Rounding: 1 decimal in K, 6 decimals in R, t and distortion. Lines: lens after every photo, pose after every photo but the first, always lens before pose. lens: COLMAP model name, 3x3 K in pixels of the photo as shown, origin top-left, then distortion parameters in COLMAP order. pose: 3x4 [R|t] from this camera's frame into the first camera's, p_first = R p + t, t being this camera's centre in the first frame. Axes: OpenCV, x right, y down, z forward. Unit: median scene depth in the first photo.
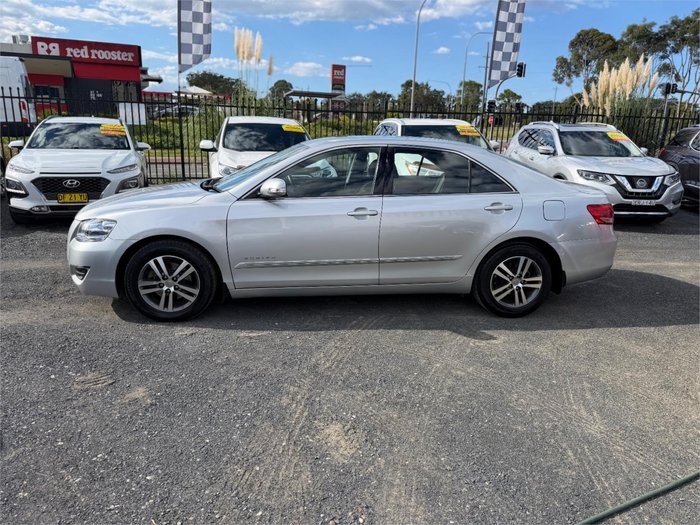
lens RADIAL K [[502.0, 0, 346.7], [0, 502.0, 258.9], [0, 0, 1]] dist [0.018135, -0.021147]
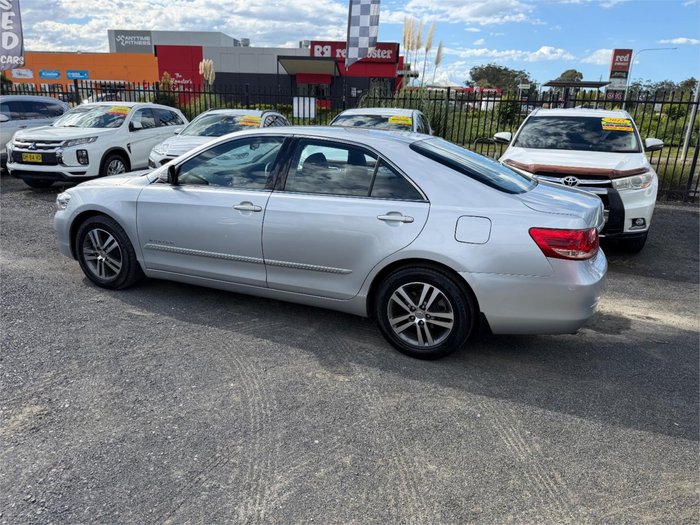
lens RADIAL K [[503.3, 0, 347.0], [0, 503.3, 264.7], [0, 0, 1]] dist [0.017086, -0.021278]
pose [[0.861272, 0.146018, -0.486713, 0.610202], [-0.136204, 0.989113, 0.055720, -0.059453], [0.489550, 0.018302, 0.871783, 0.258454]]
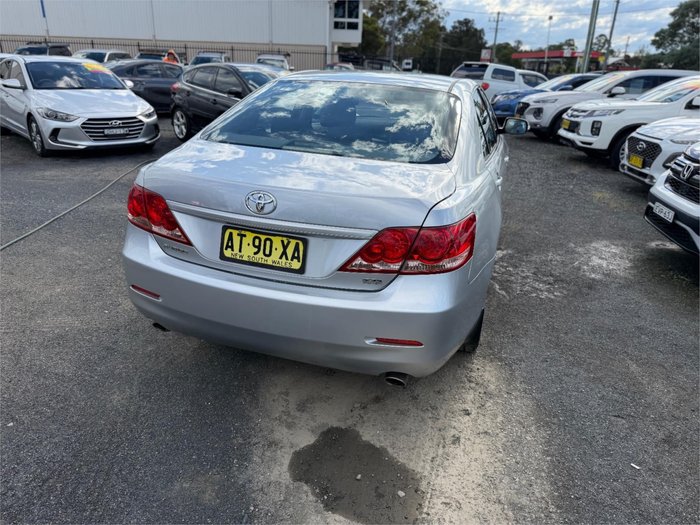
lens RADIAL K [[507.8, 0, 345.2], [0, 507.8, 256.6], [0, 0, 1]] dist [0.016247, -0.022634]
pose [[-0.437294, 0.273104, -0.856848, 0.943828], [-0.282829, 0.862667, 0.419301, -0.345606], [0.853687, 0.425699, -0.299998, 1.429822]]
